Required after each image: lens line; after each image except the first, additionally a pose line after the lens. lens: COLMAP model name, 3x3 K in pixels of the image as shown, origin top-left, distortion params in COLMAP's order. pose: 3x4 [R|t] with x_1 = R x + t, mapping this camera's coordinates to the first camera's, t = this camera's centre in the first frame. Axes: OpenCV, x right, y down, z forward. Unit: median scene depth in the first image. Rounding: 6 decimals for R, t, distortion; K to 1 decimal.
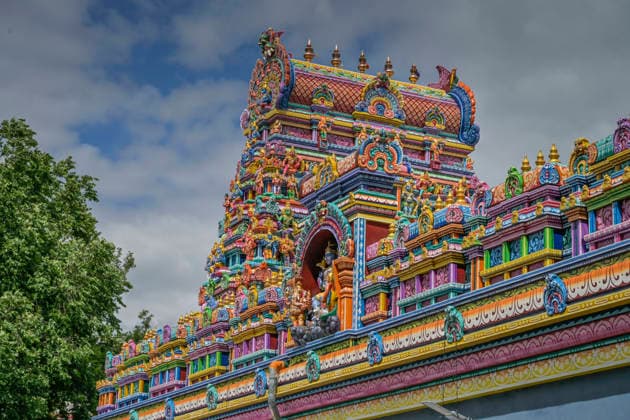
lens RADIAL K [[1431.9, 0, 315.0], [0, 1431.9, 210.0], [0, 0, 1]] dist [0.021242, 0.033710]
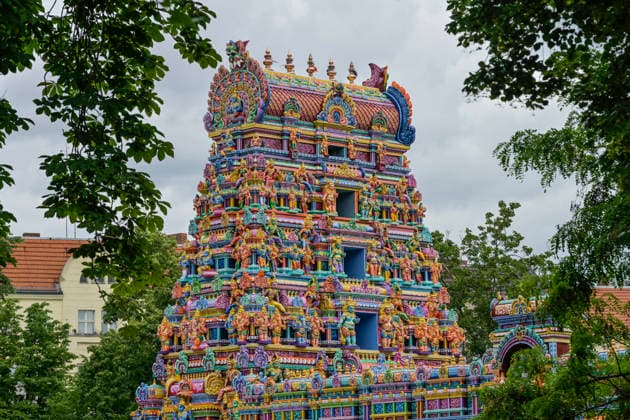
lens RADIAL K [[2396.0, 0, 315.0], [0, 2396.0, 210.0], [0, 0, 1]] dist [0.110692, 0.250913]
pose [[0.961952, -0.003823, 0.273191, -0.499264], [-0.031638, 0.991617, 0.125279, -0.243255], [-0.271380, -0.129156, 0.953767, -0.790551]]
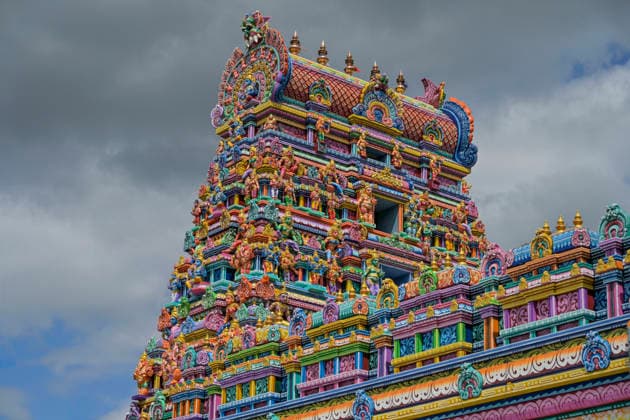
lens RADIAL K [[1431.9, 0, 315.0], [0, 1431.9, 210.0], [0, 0, 1]] dist [0.021242, 0.033710]
pose [[0.977193, 0.068339, 0.201058, -0.172991], [-0.053188, 0.995389, -0.079826, 0.061681], [-0.205586, 0.067312, 0.976321, 0.177690]]
